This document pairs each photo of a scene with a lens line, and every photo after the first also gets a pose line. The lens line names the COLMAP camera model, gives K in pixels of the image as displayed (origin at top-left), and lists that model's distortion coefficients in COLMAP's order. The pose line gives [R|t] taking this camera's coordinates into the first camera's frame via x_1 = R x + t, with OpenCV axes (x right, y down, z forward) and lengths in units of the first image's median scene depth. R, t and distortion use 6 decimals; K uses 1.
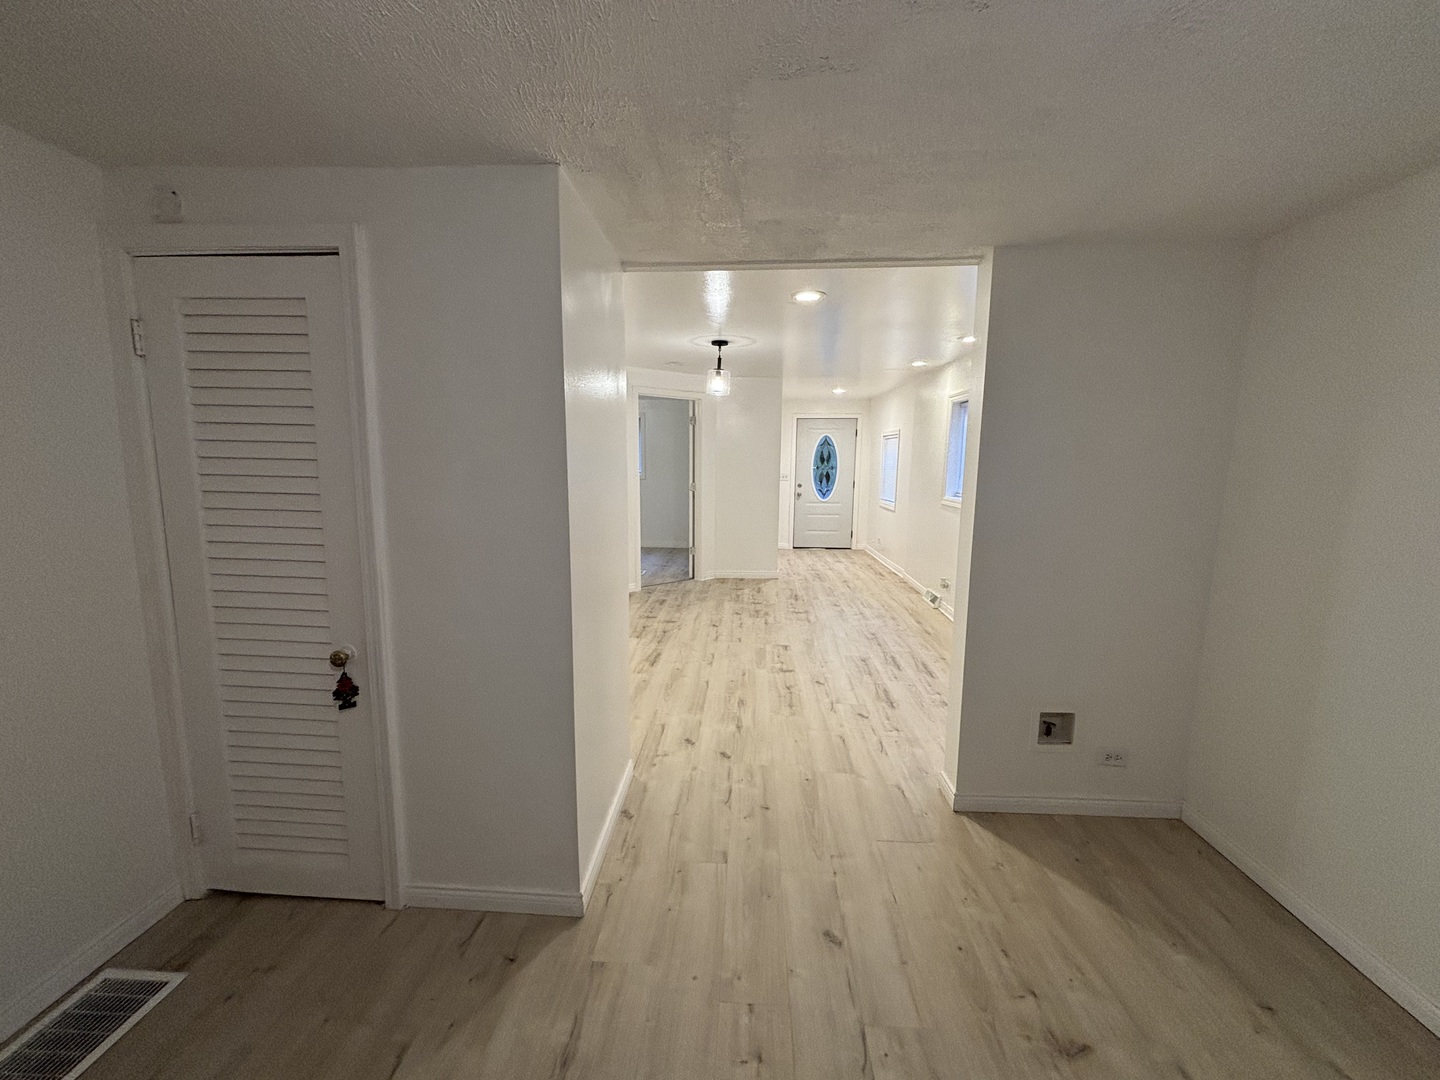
lens RADIAL K [[582.8, 0, 720.0], [0, 582.8, 540.0], [0, 0, 1]] dist [-0.001598, 0.000167]
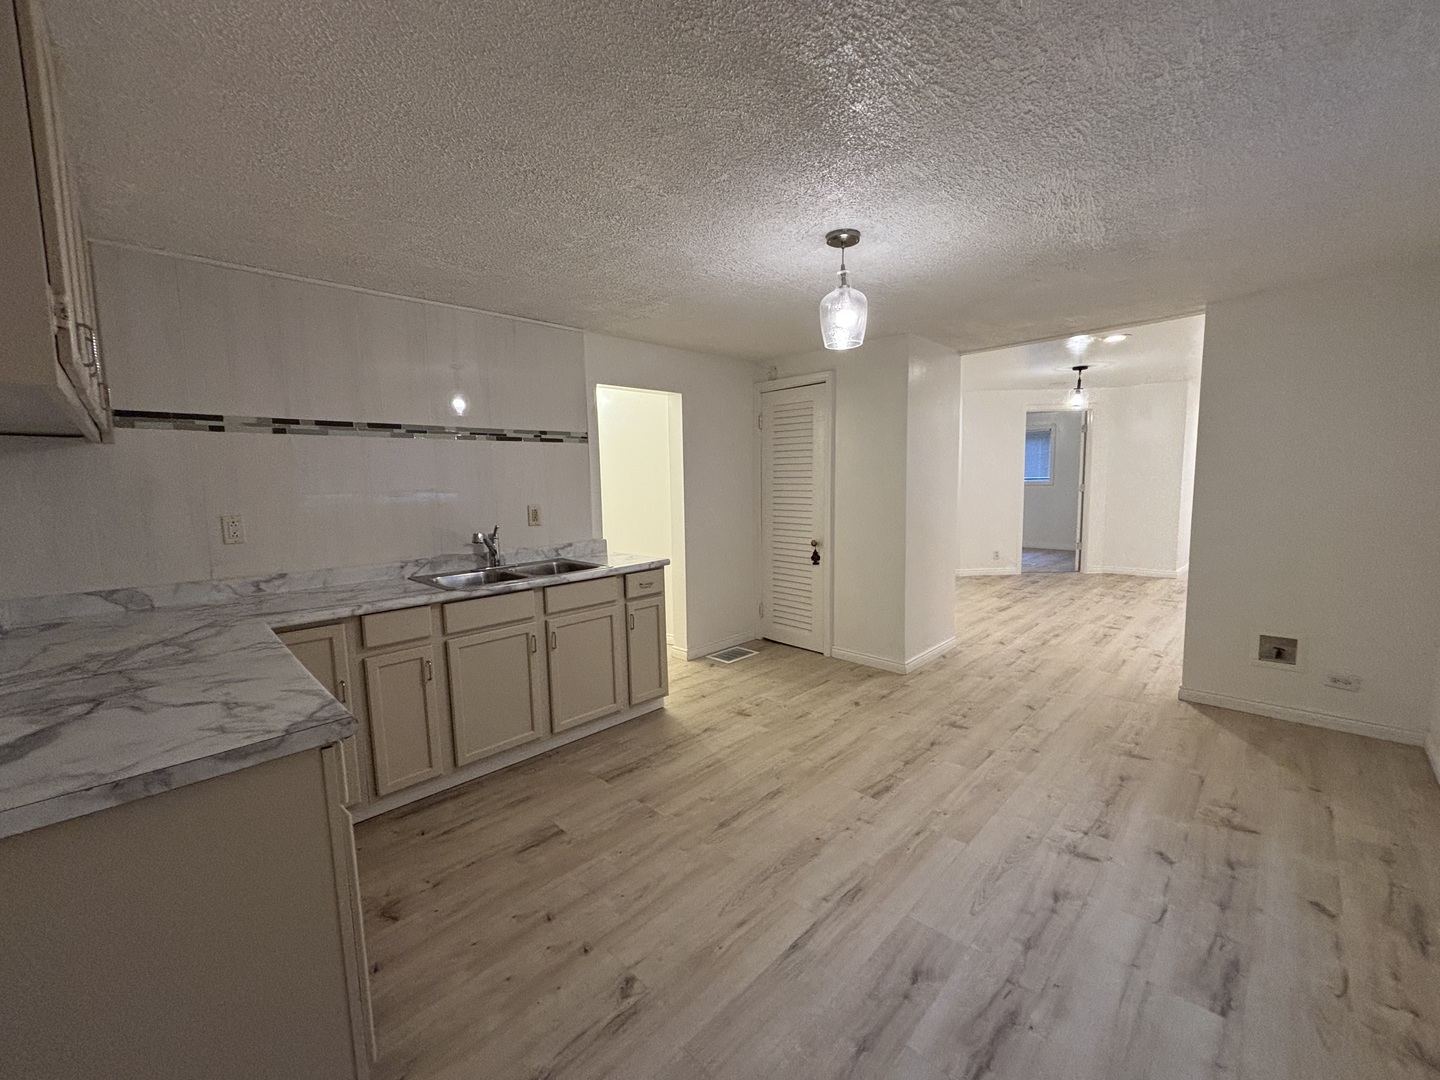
lens RADIAL K [[582.8, 0, 720.0], [0, 582.8, 540.0], [0, 0, 1]] dist [-0.001598, 0.000167]
pose [[0.749902, 0.046564, -0.659908, 0.485433], [-0.067113, 0.997728, -0.005864, 0.169048], [0.658135, 0.048686, 0.751324, -0.805251]]
